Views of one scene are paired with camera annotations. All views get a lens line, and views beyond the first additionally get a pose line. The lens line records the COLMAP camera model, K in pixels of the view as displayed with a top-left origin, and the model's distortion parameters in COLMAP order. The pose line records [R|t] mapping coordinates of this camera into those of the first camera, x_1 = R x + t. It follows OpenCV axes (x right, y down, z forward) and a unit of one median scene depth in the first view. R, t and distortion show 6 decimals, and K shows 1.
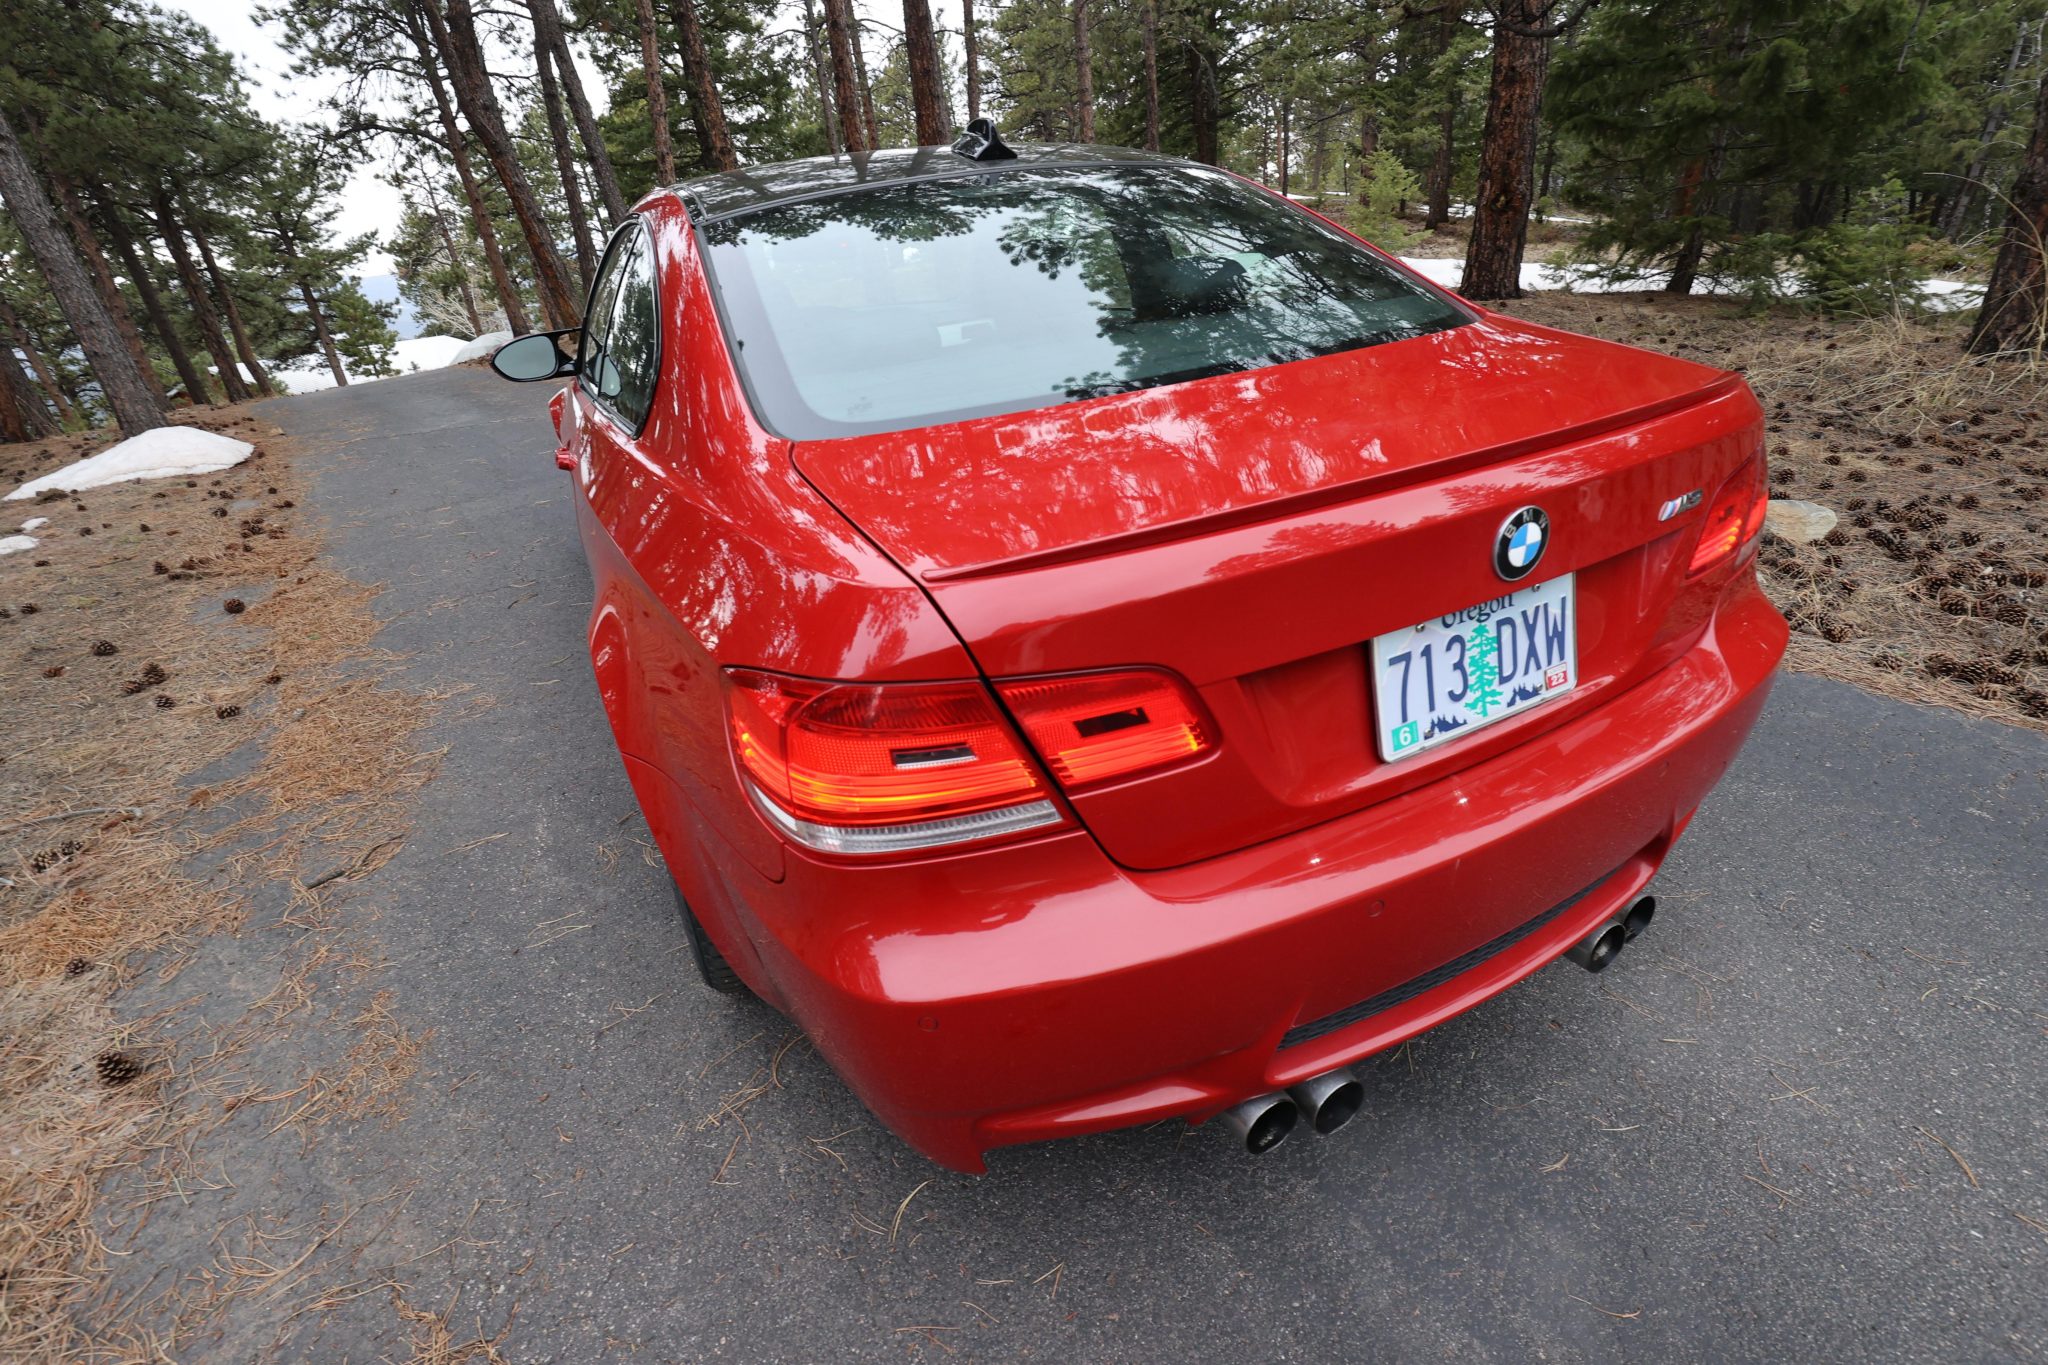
lens RADIAL K [[928.3, 0, 1034.1], [0, 928.3, 684.4], [0, 0, 1]] dist [-0.003015, 0.000849]
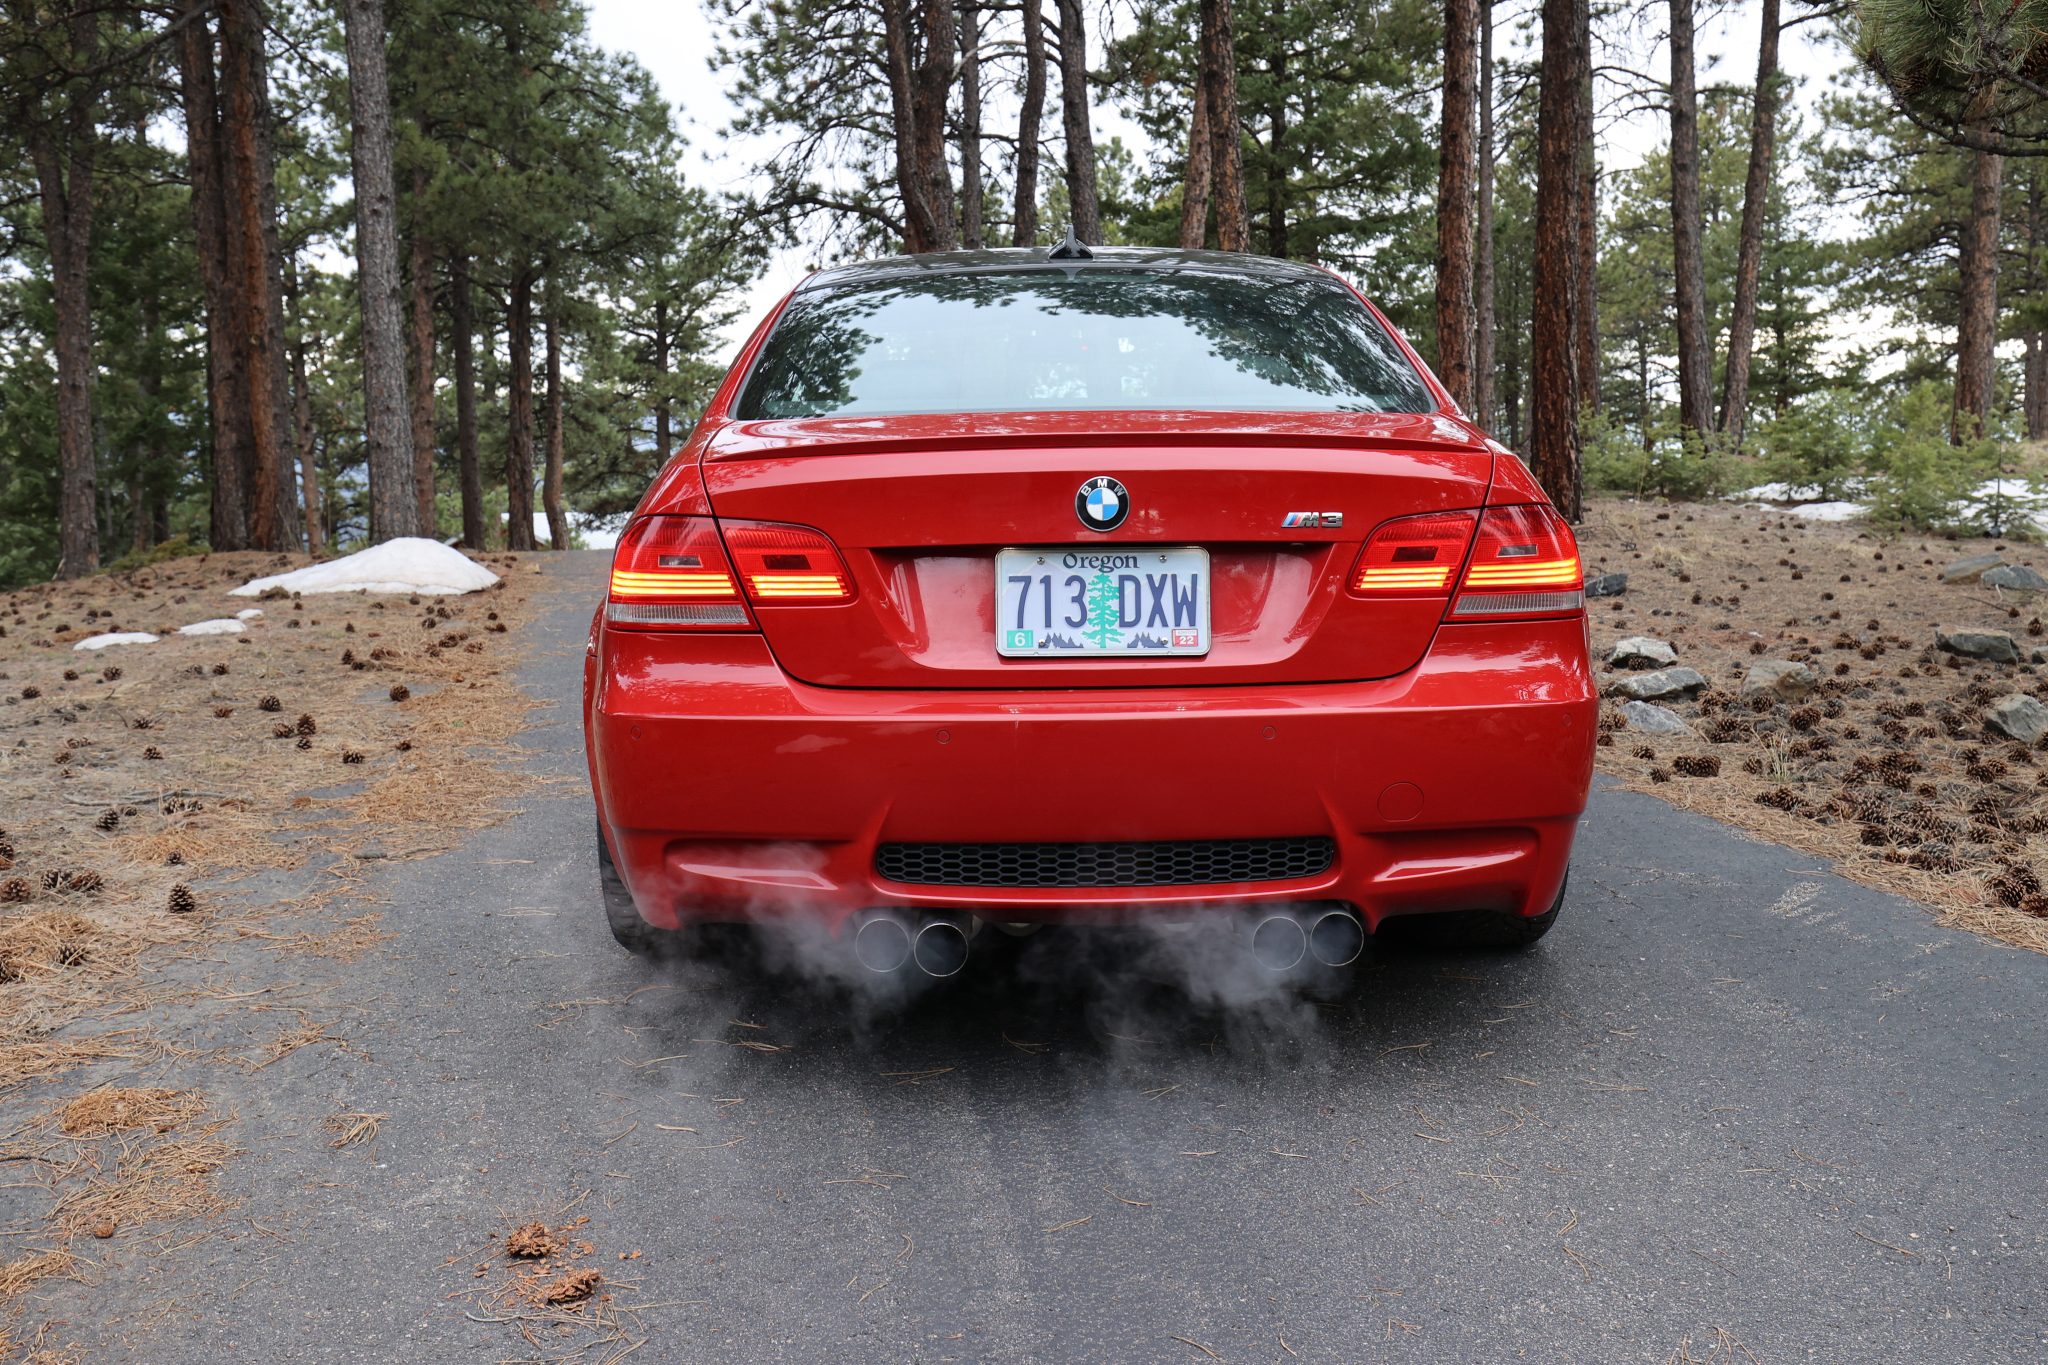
lens RADIAL K [[1974.6, 0, 1025.1], [0, 1974.6, 686.4], [0, 0, 1]] dist [-0.002465, 0.008454]
pose [[0.895510, 0.139924, -0.422473, 0.524525], [-0.263220, 0.931976, -0.249271, 0.268042], [0.358855, 0.334428, 0.871425, -0.472108]]
